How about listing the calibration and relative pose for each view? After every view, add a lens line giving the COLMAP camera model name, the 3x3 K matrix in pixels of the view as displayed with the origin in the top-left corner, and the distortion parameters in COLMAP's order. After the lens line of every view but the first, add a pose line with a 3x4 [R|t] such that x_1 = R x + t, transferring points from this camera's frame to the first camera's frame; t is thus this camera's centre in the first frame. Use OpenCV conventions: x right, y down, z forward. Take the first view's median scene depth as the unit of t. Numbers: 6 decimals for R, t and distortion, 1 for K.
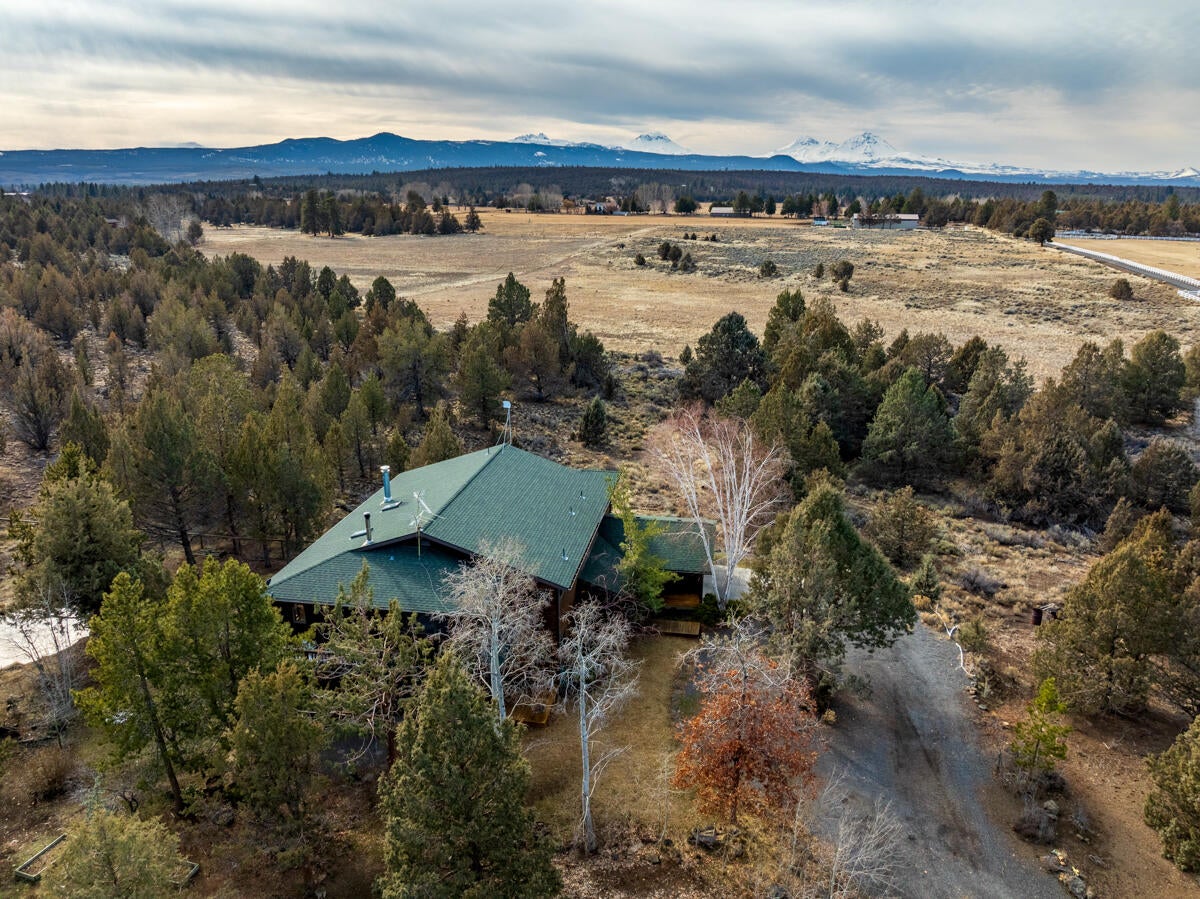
lens RADIAL K [[854.9, 0, 598.9], [0, 854.9, 441.9], [0, 0, 1]] dist [-0.040756, 0.006788]
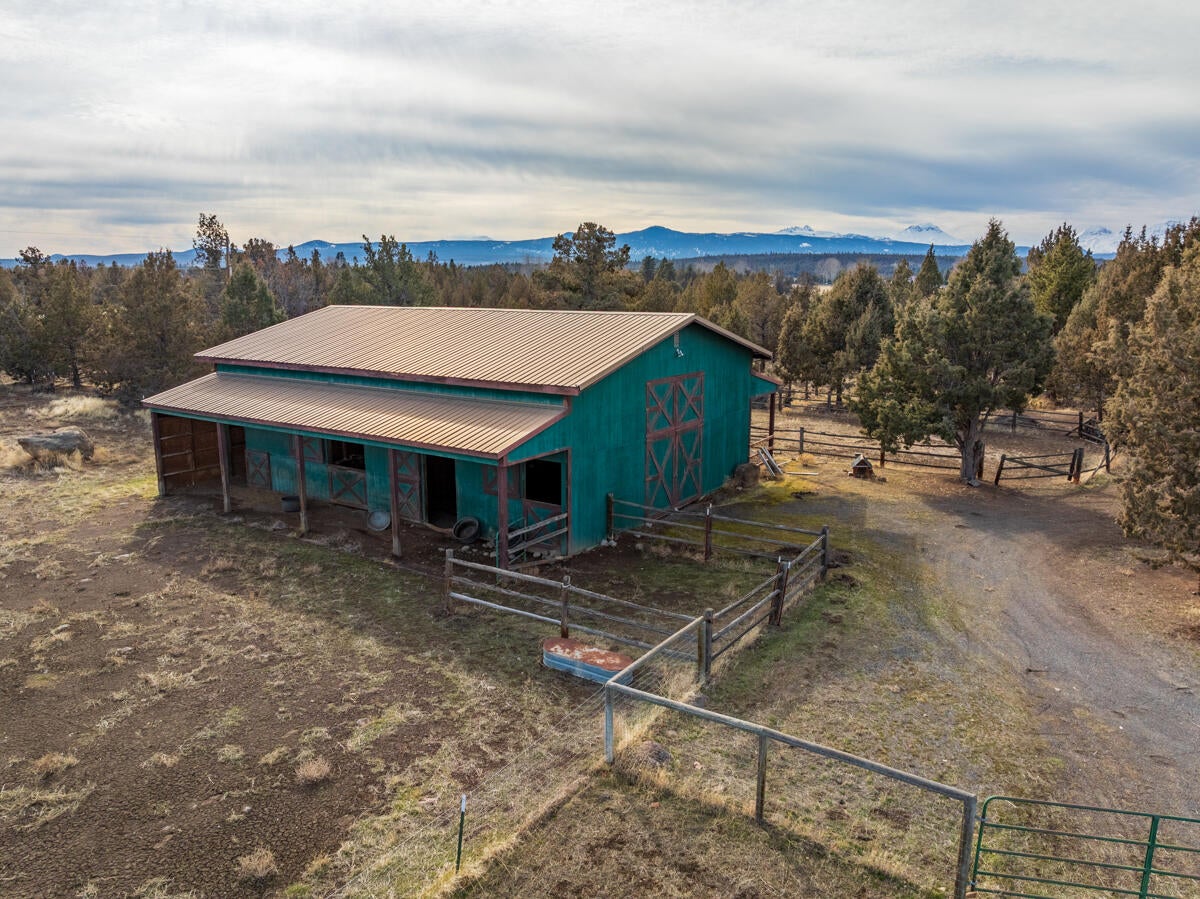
lens RADIAL K [[854.9, 0, 600.0], [0, 854.9, 444.7], [0, 0, 1]] dist [-0.040756, 0.006788]
pose [[0.957142, 0.056512, -0.284051, -0.106247], [-0.083918, 0.992819, -0.085248, 0.053276], [0.277194, 0.105432, 0.955012, -0.033123]]
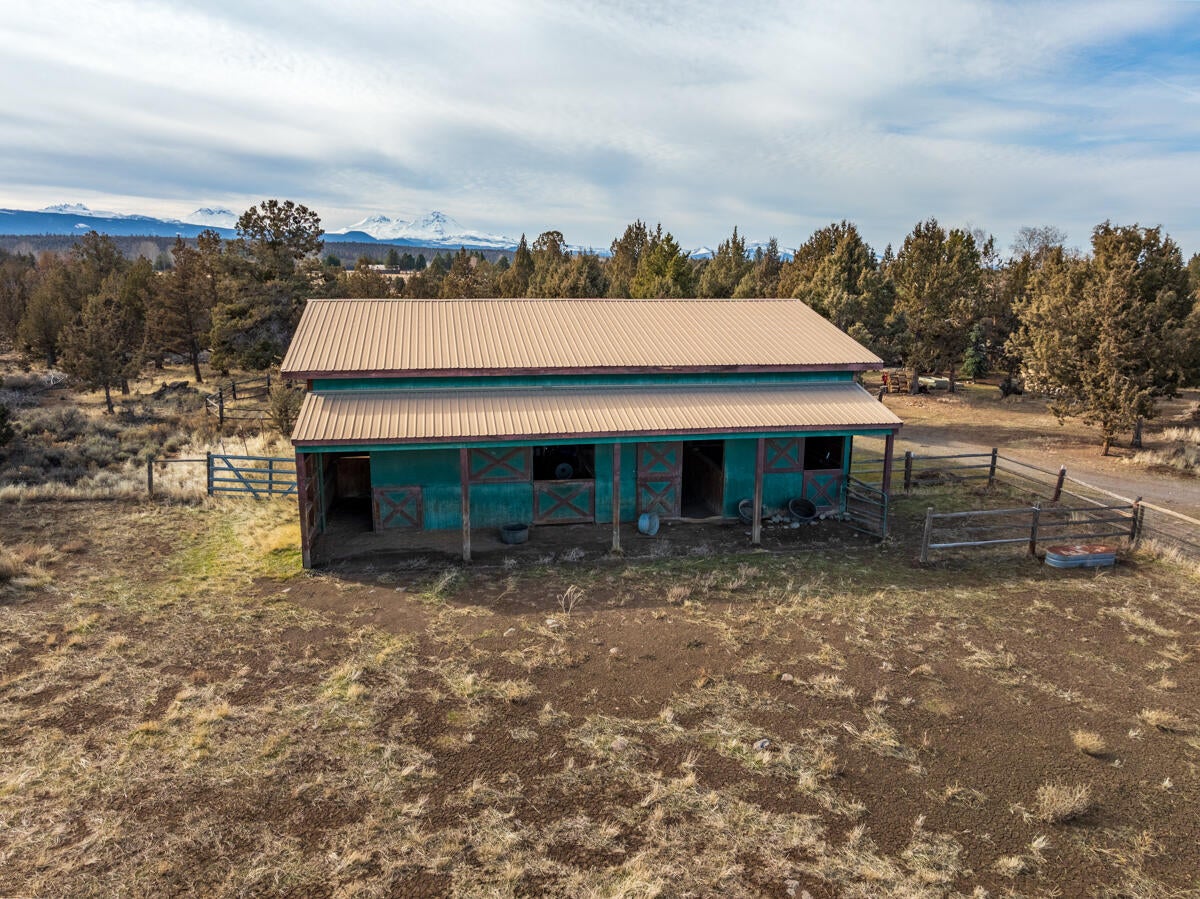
lens RADIAL K [[854.9, 0, 608.0], [0, 854.9, 446.7], [0, 0, 1]] dist [-0.040756, 0.006788]
pose [[0.885368, -0.089271, 0.456240, -0.171676], [0.125048, 0.990951, -0.048769, 0.051981], [-0.447758, 0.100230, 0.888519, -0.028845]]
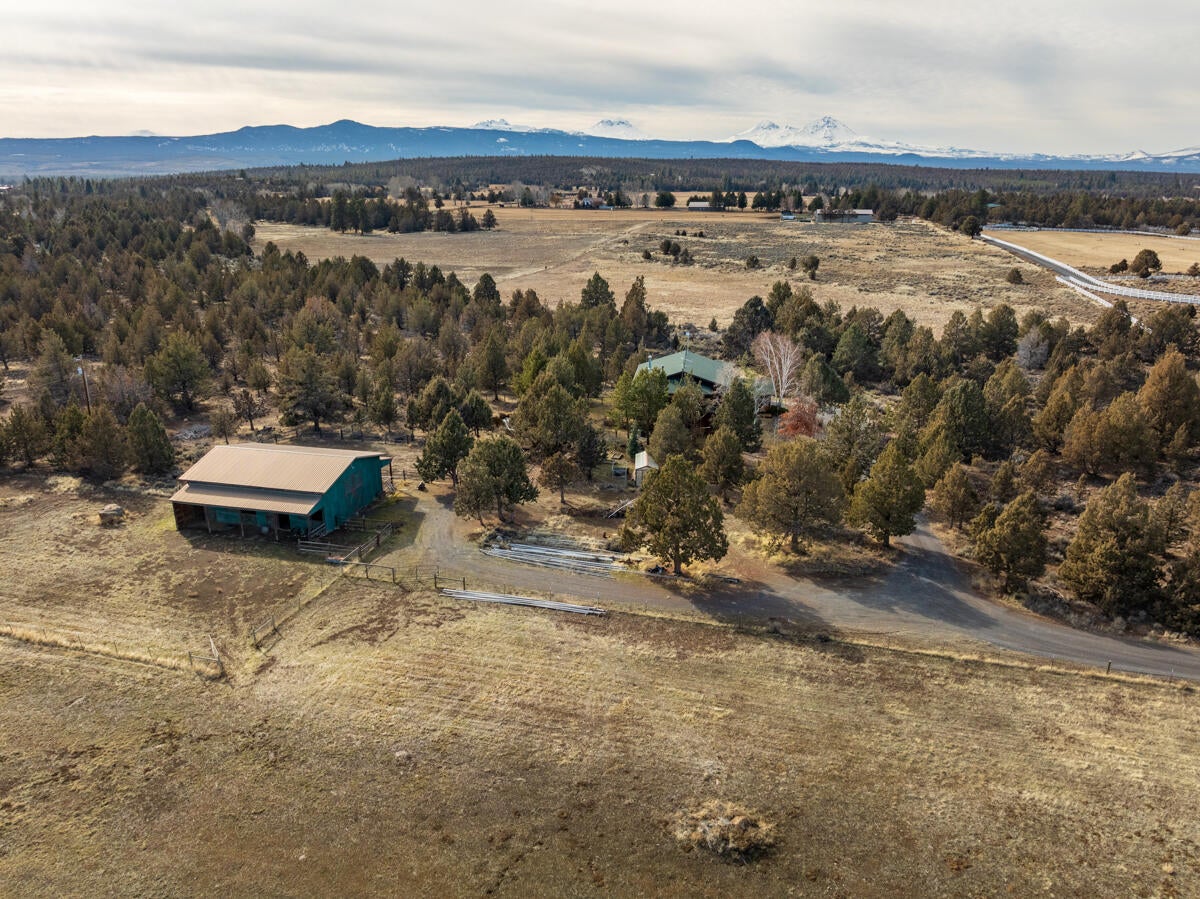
lens RADIAL K [[854.9, 0, 601.1], [0, 854.9, 440.8], [0, 0, 1]] dist [-0.040756, 0.006788]
pose [[0.998963, -0.018916, 0.041404, -0.062987], [0.018314, 0.999722, 0.014874, 0.030297], [-0.041674, -0.014100, 0.999032, -0.196781]]
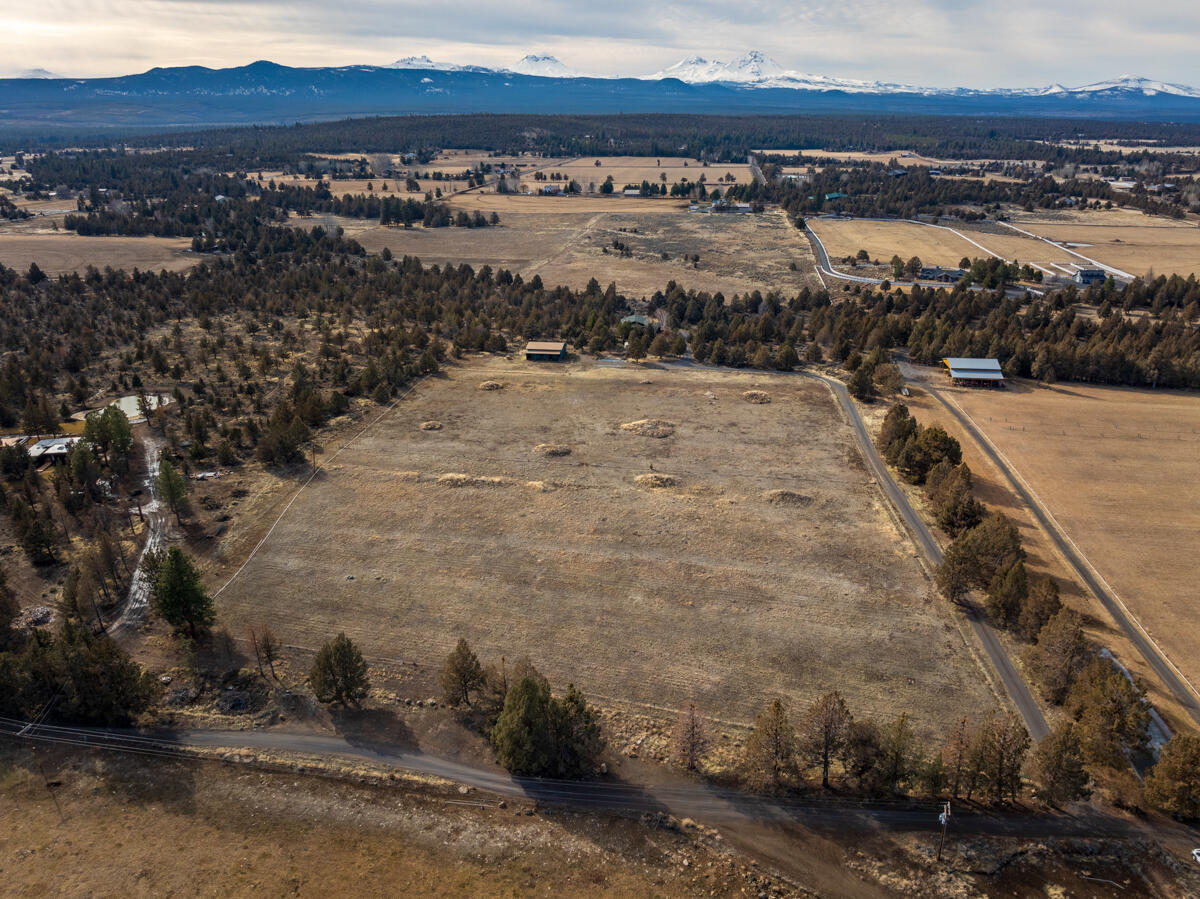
lens RADIAL K [[855.0, 0, 606.5], [0, 855.0, 440.3], [0, 0, 1]] dist [-0.026760, -0.009751]
pose [[0.991275, -0.057750, 0.118489, -0.192688], [0.048078, 0.995395, 0.082929, 0.069250], [-0.122732, -0.076509, 0.989486, -0.966235]]
